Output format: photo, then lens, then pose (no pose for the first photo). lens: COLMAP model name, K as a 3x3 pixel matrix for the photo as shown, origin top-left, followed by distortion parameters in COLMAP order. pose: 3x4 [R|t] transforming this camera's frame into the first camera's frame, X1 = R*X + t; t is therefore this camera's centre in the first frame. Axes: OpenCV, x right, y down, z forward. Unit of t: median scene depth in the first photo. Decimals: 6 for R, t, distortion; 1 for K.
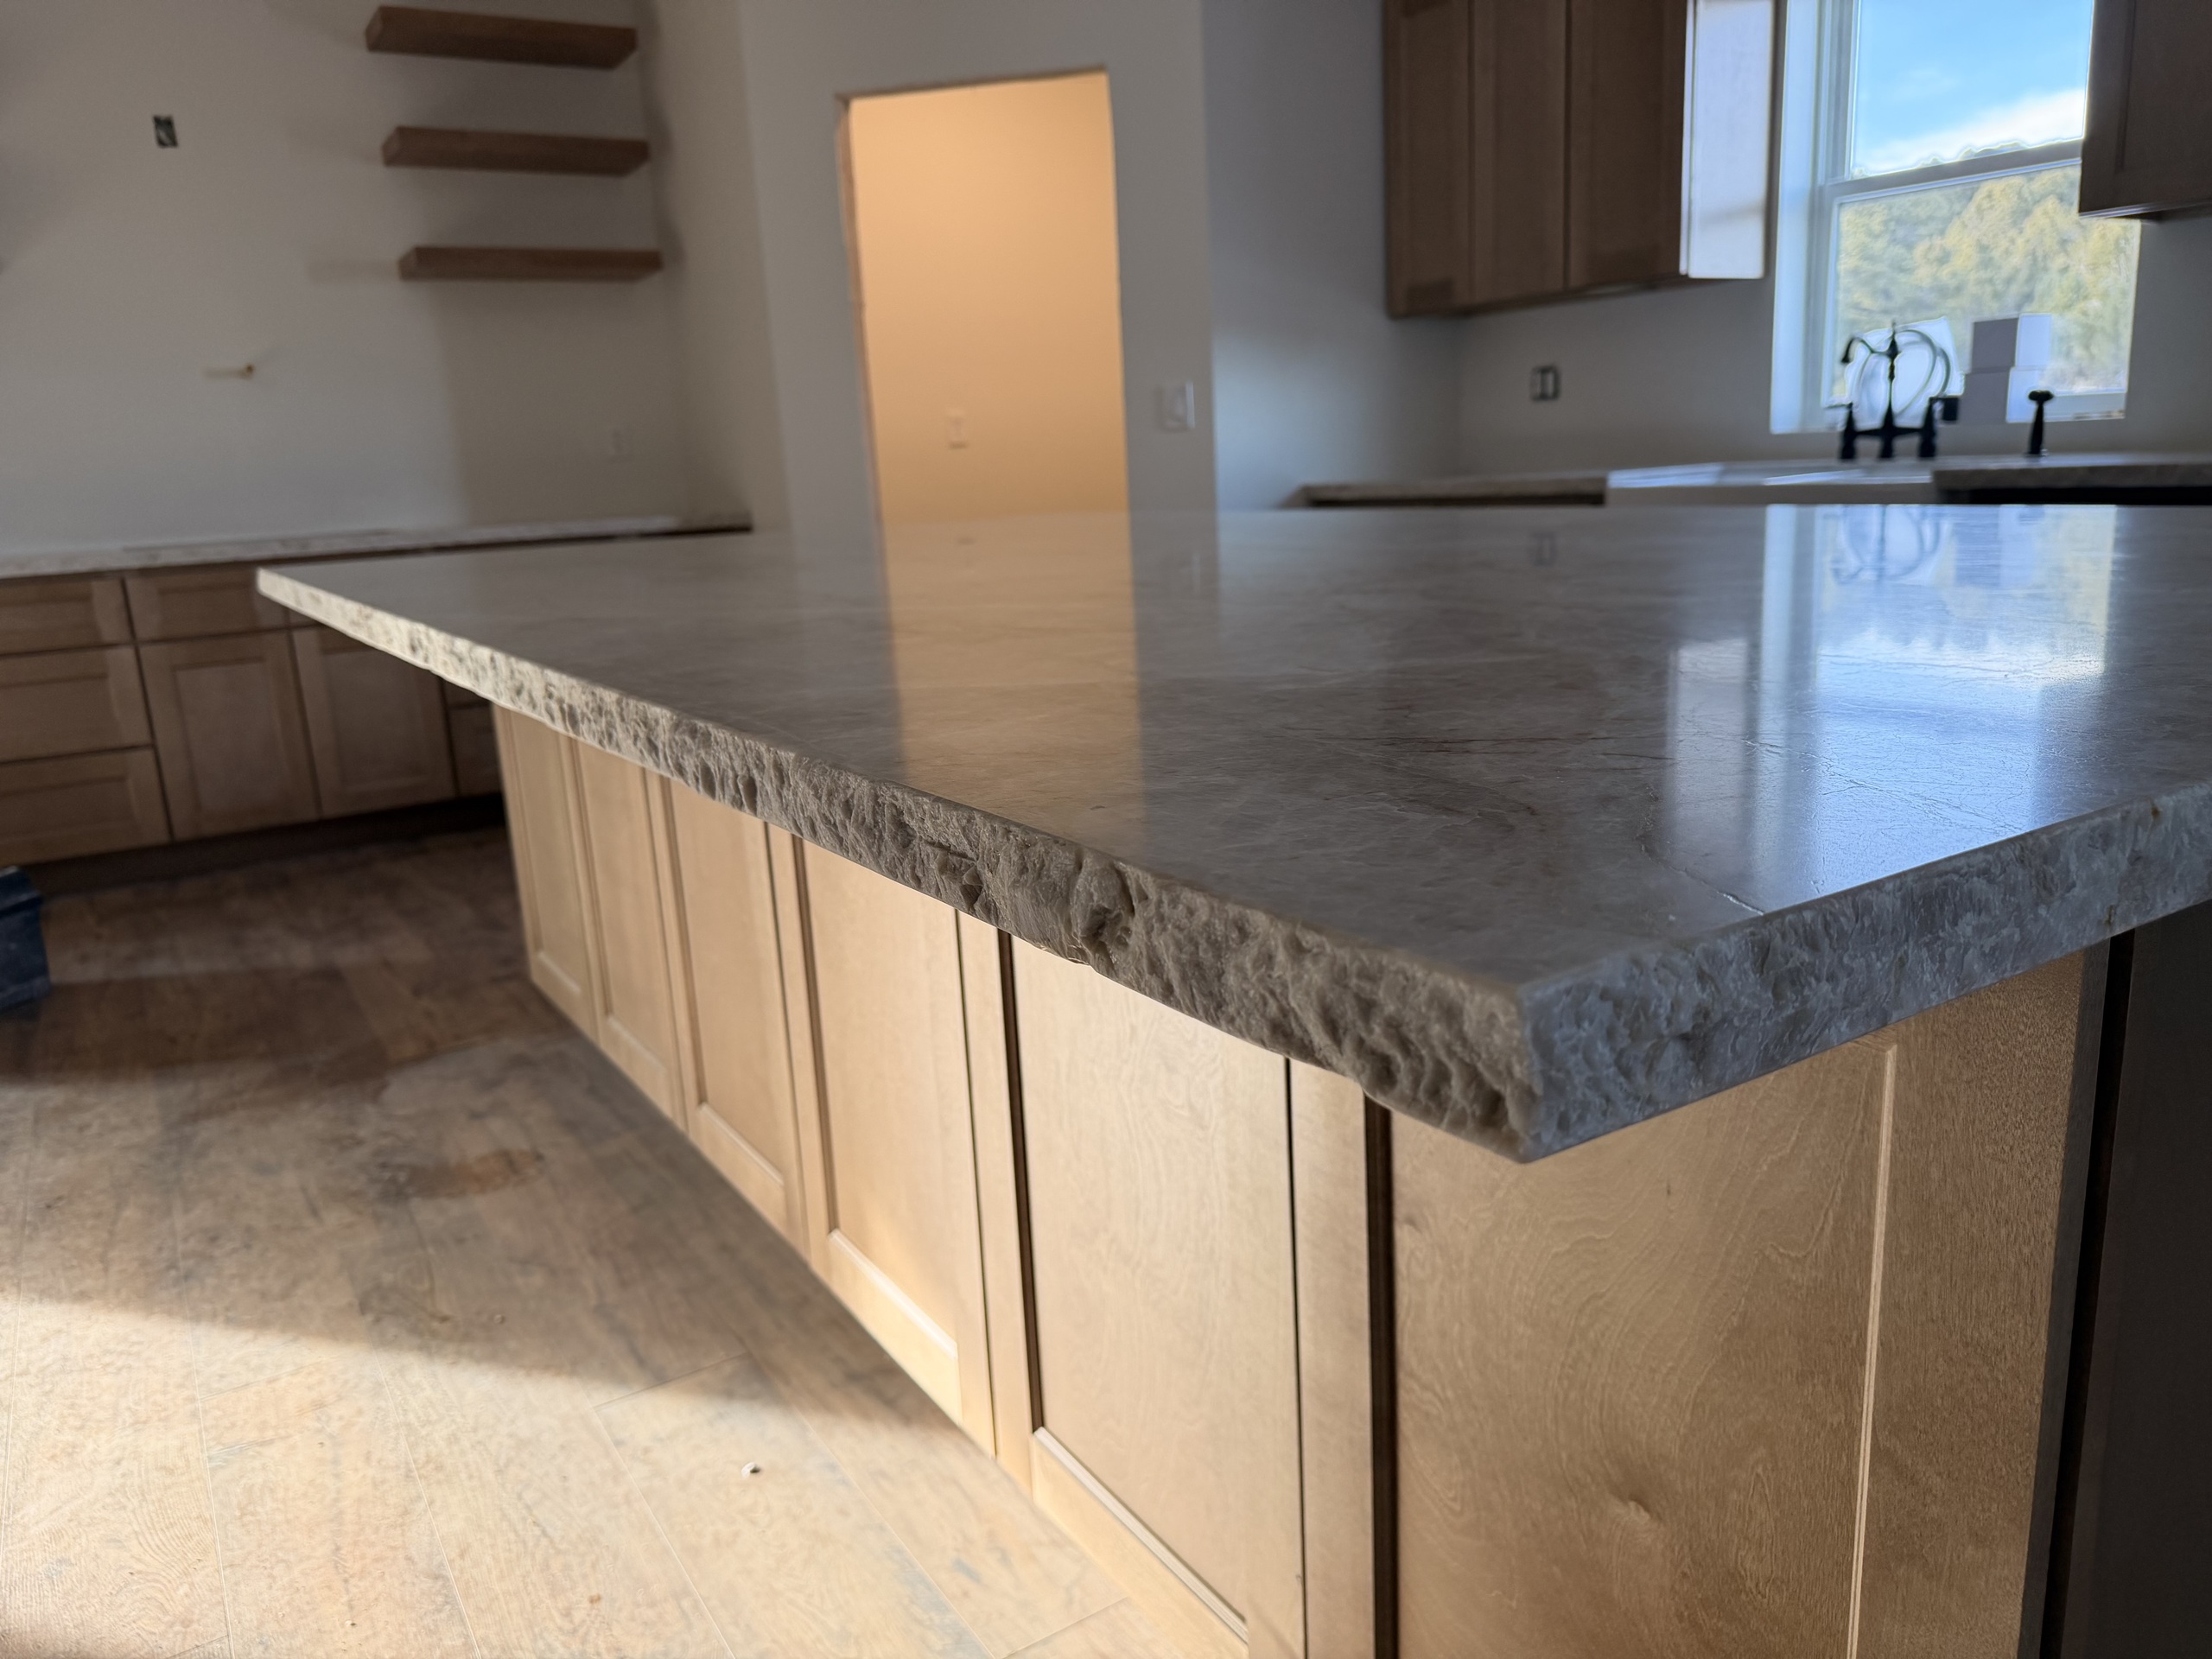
lens RADIAL K [[1554.4, 0, 1106.0], [0, 1554.4, 829.5], [0, 0, 1]] dist [0.122007, -0.178542]
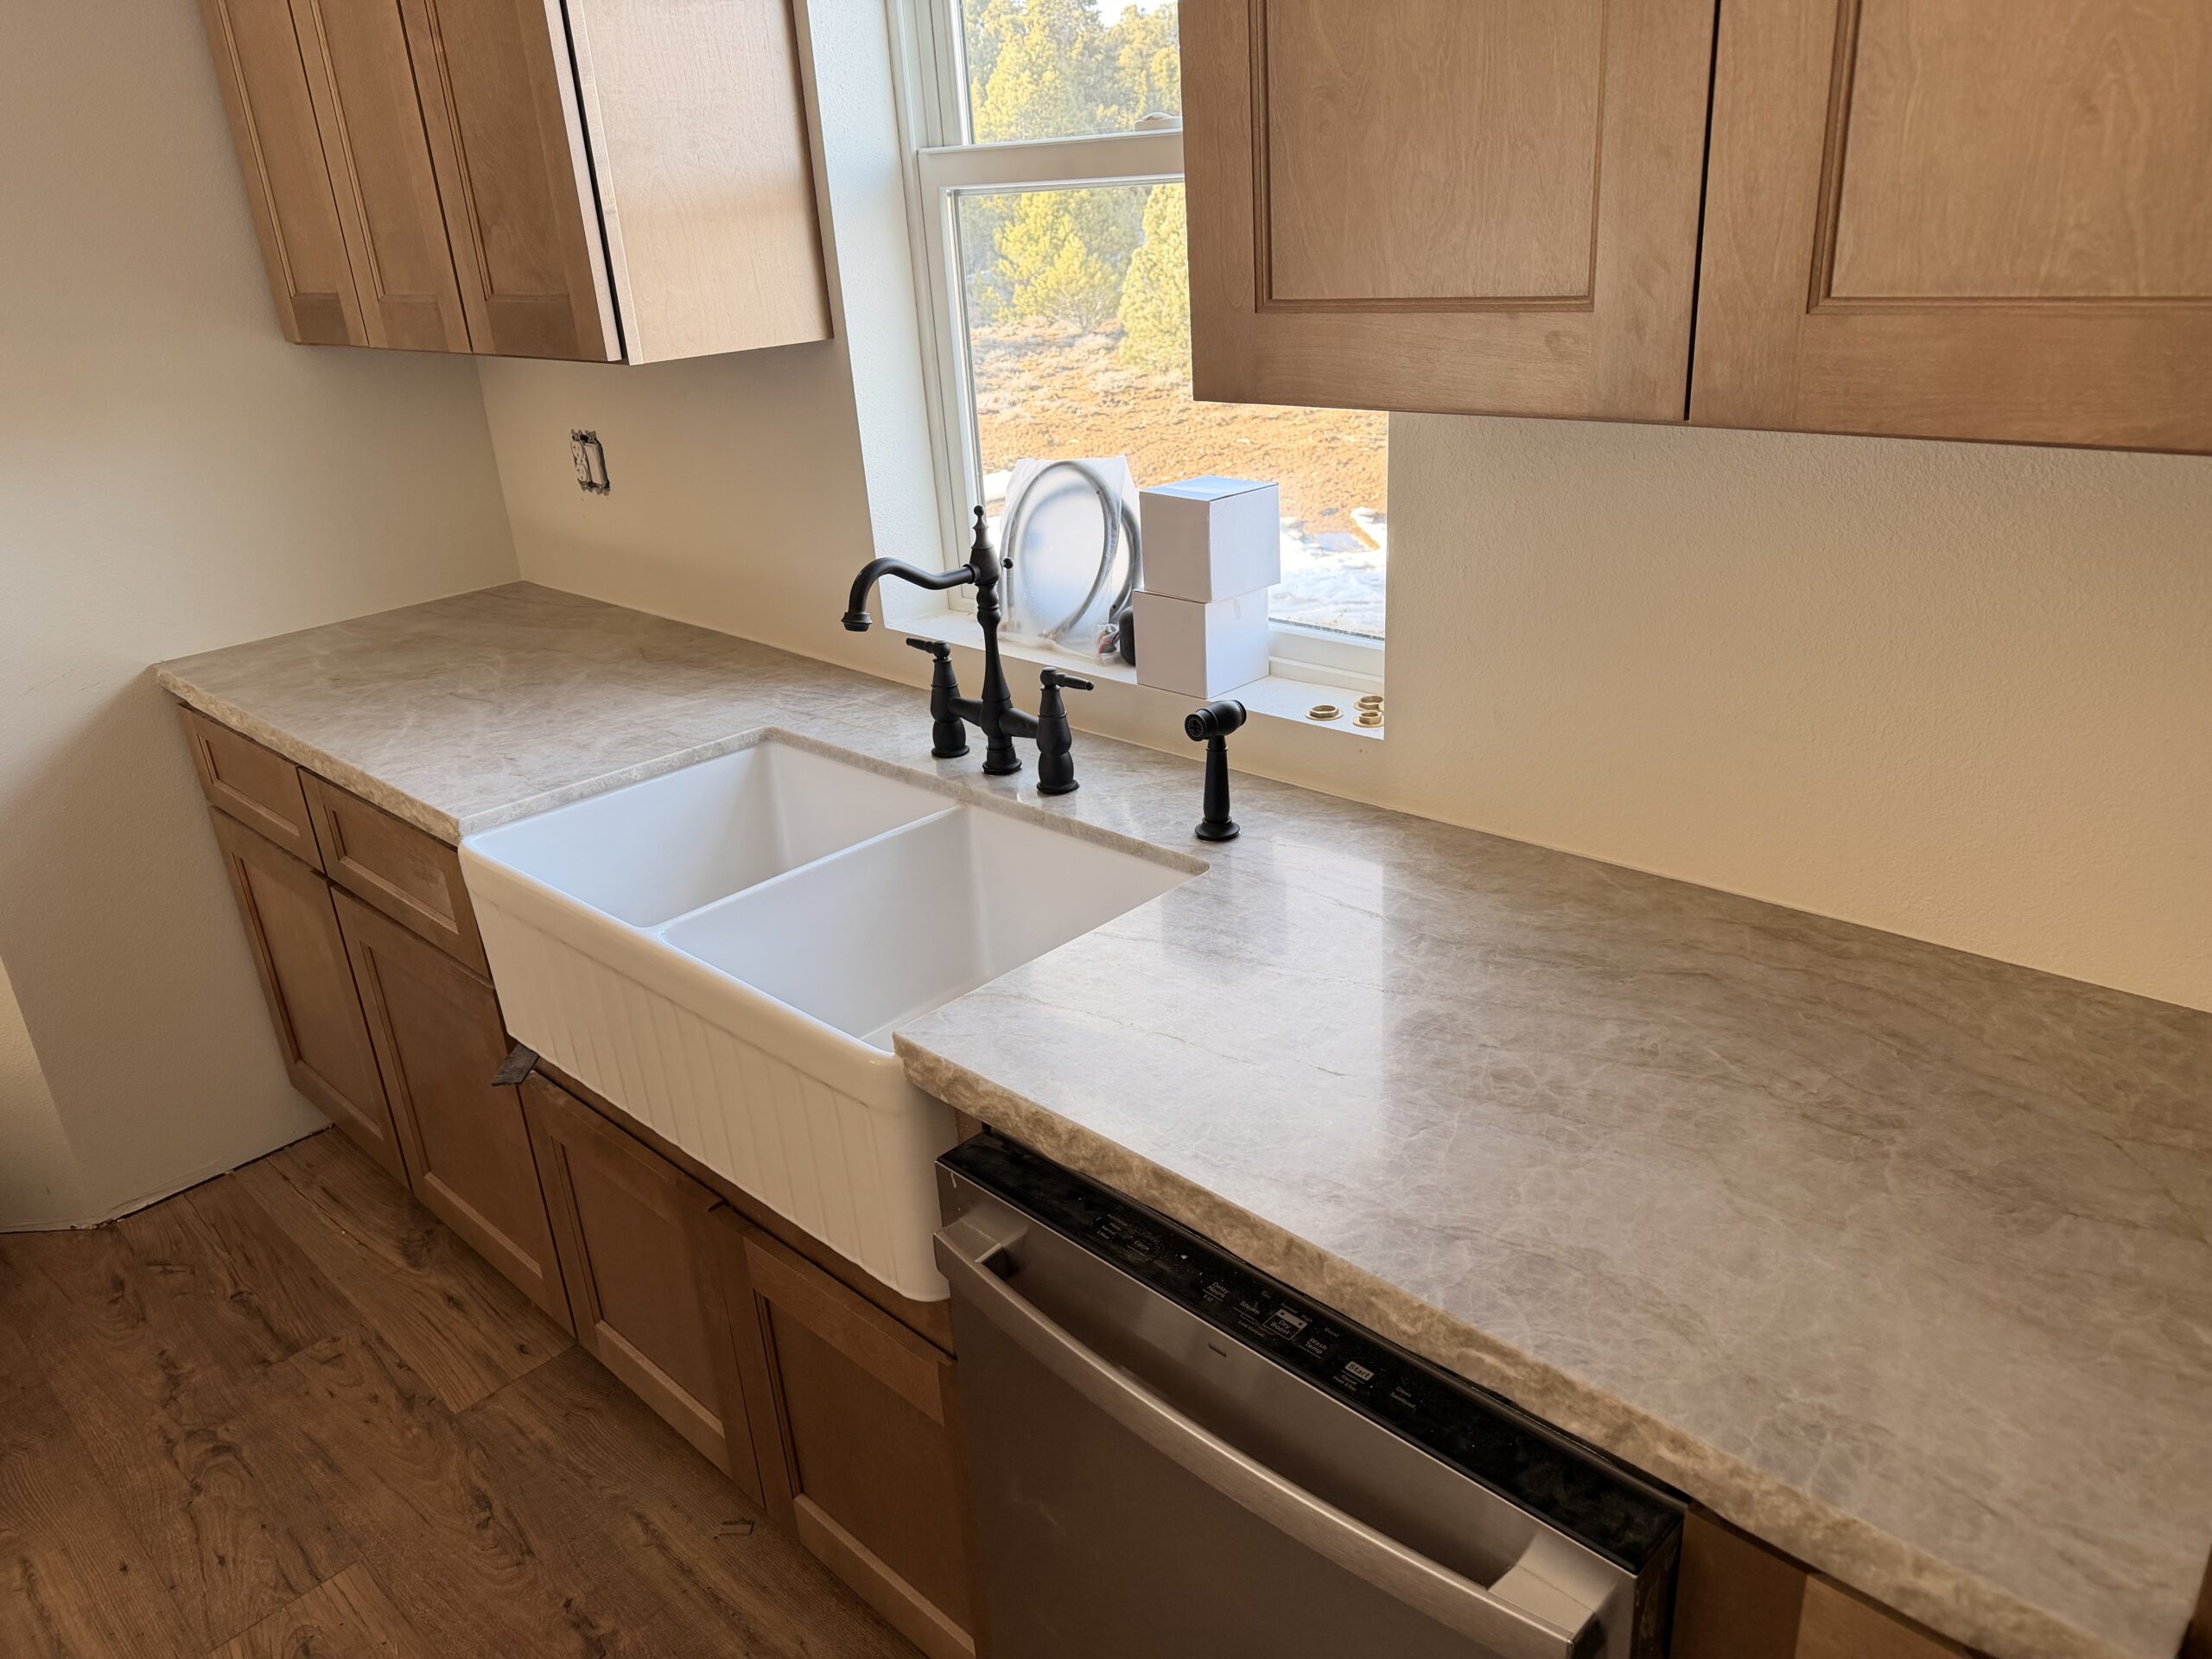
lens RADIAL K [[1554.4, 0, 1106.0], [0, 1554.4, 829.5], [0, 0, 1]] dist [0.122007, -0.178542]
pose [[0.974547, -0.092652, 0.204139, 0.602010], [0.061154, 0.985935, 0.155538, -0.415789], [-0.215679, -0.139096, 0.966507, 0.722127]]
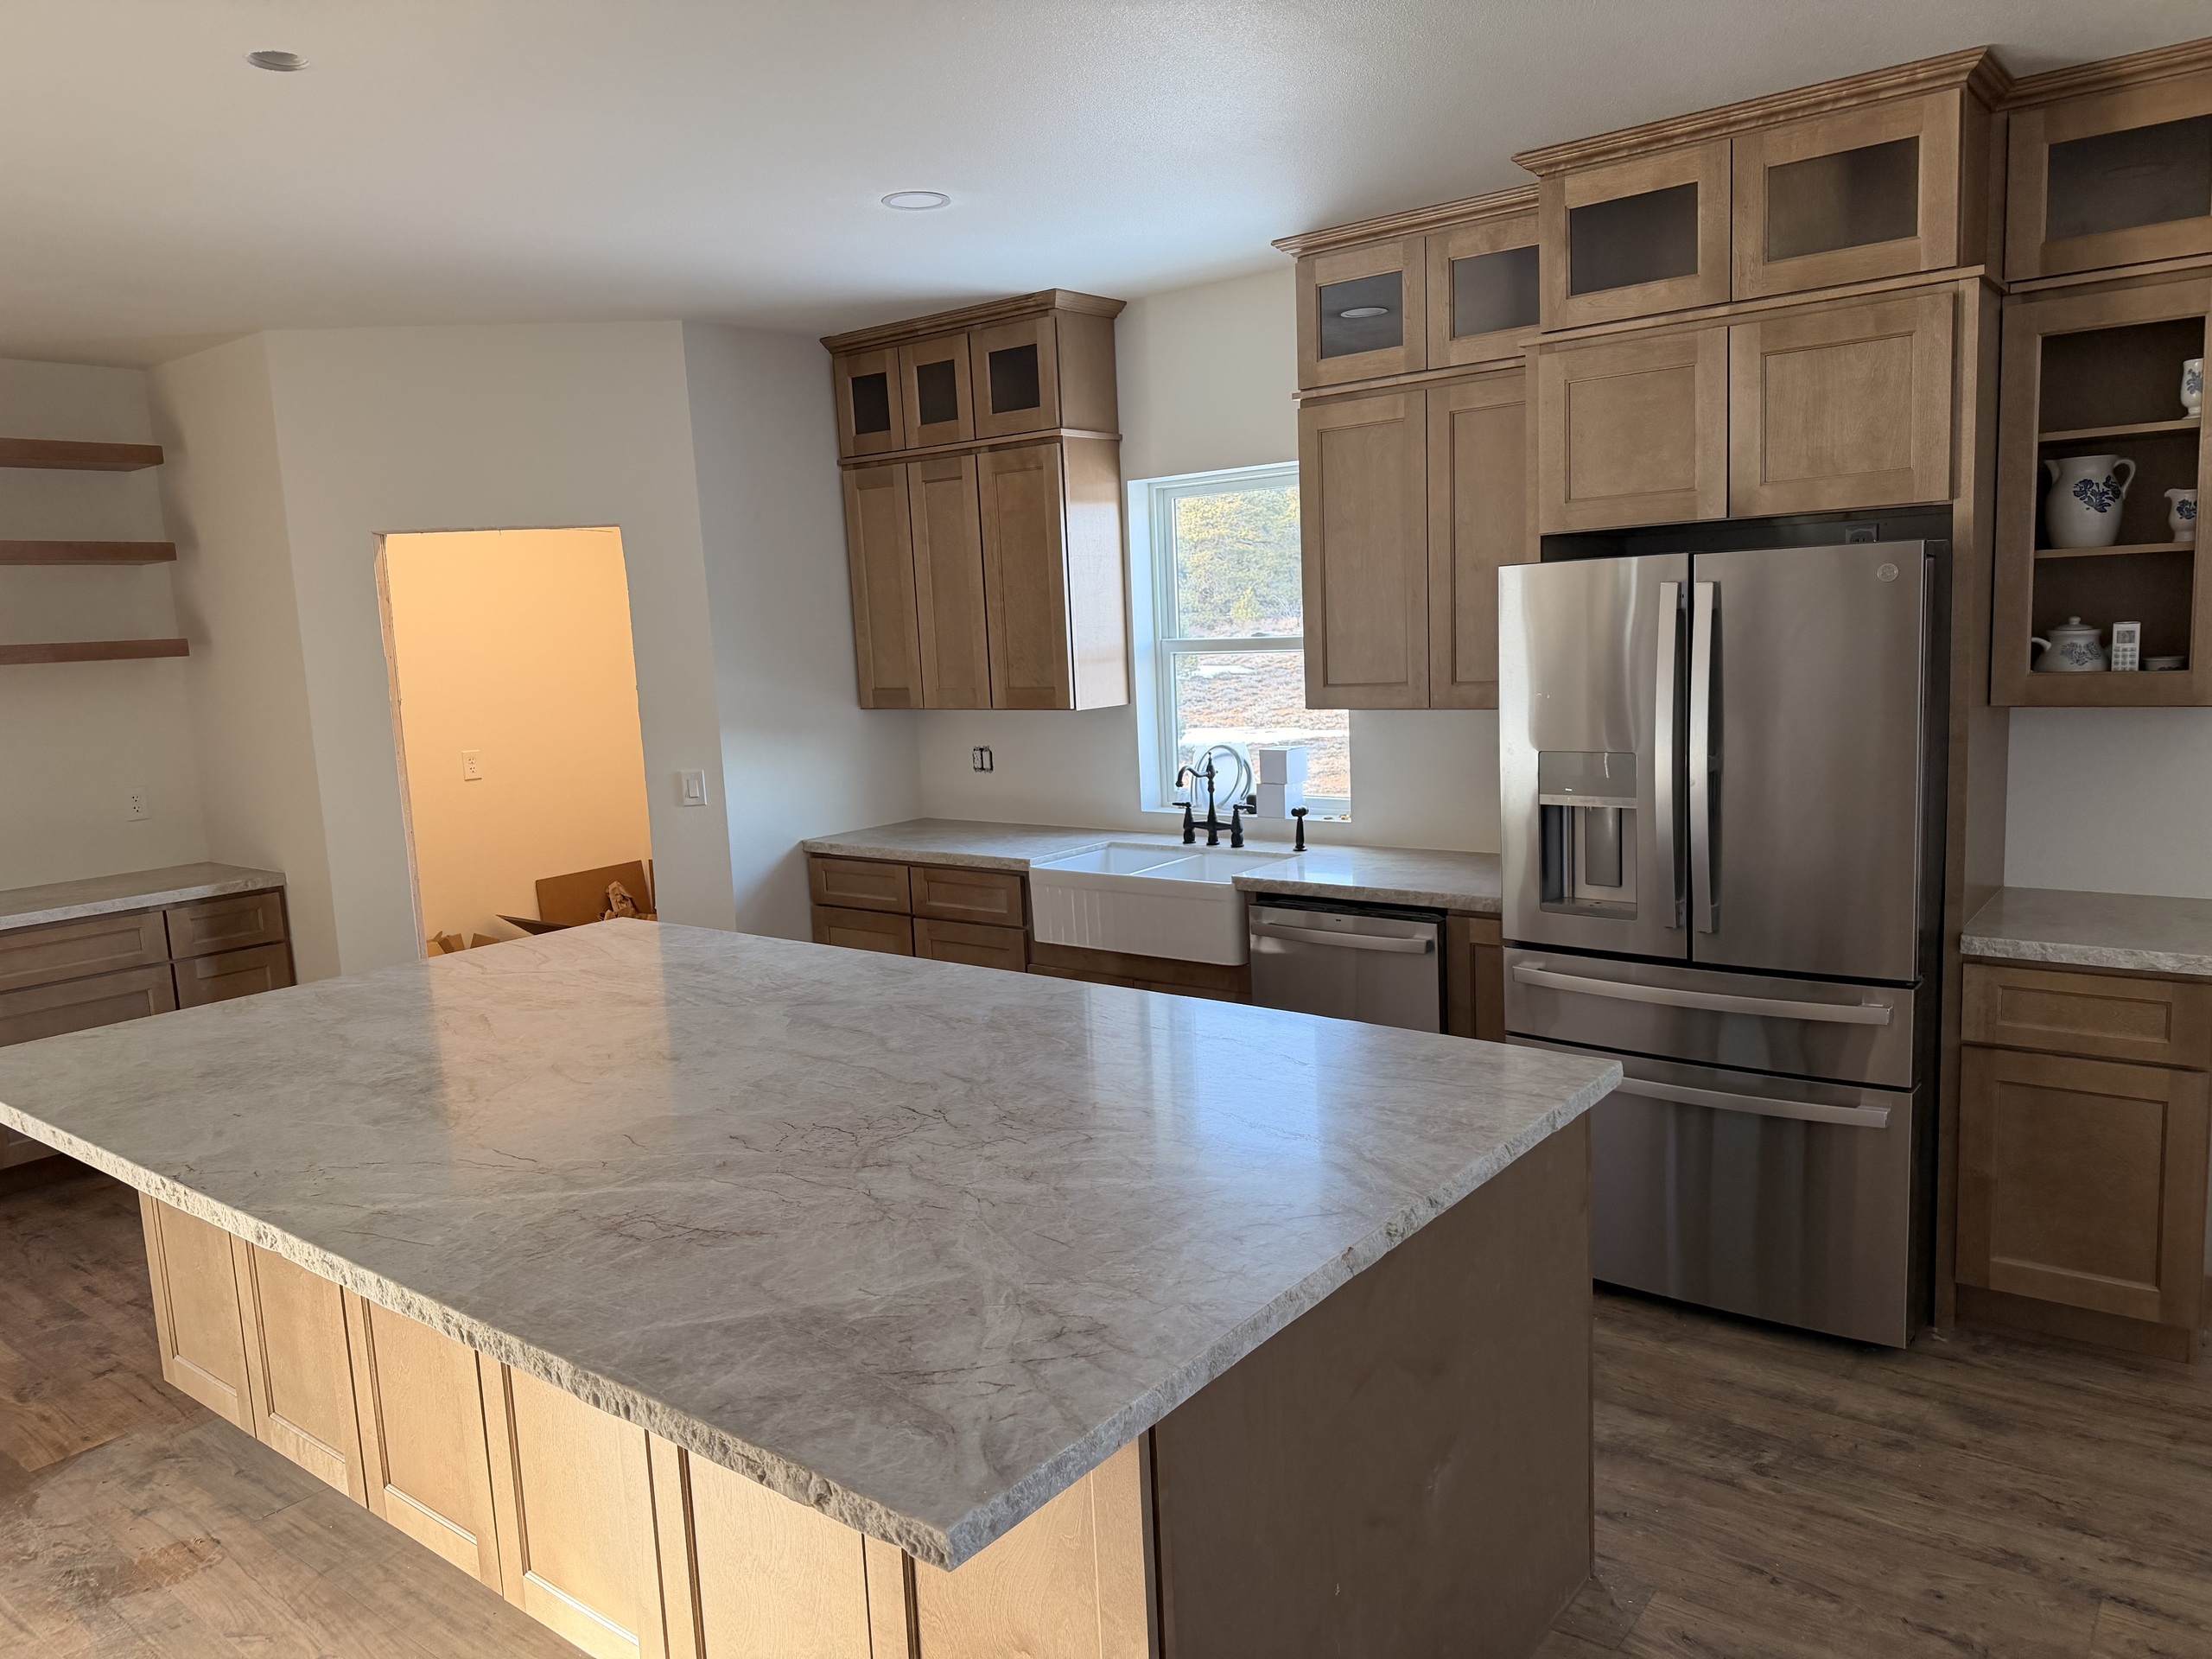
lens RADIAL K [[1562.0, 0, 1119.1], [0, 1562.0, 832.2], [0, 0, 1]] dist [0.014142, -0.007168]
pose [[0.942362, -0.038032, 0.332426, -0.080336], [0.072423, 0.993151, -0.091683, -0.173746], [-0.326662, 0.110474, 0.938662, -0.426096]]
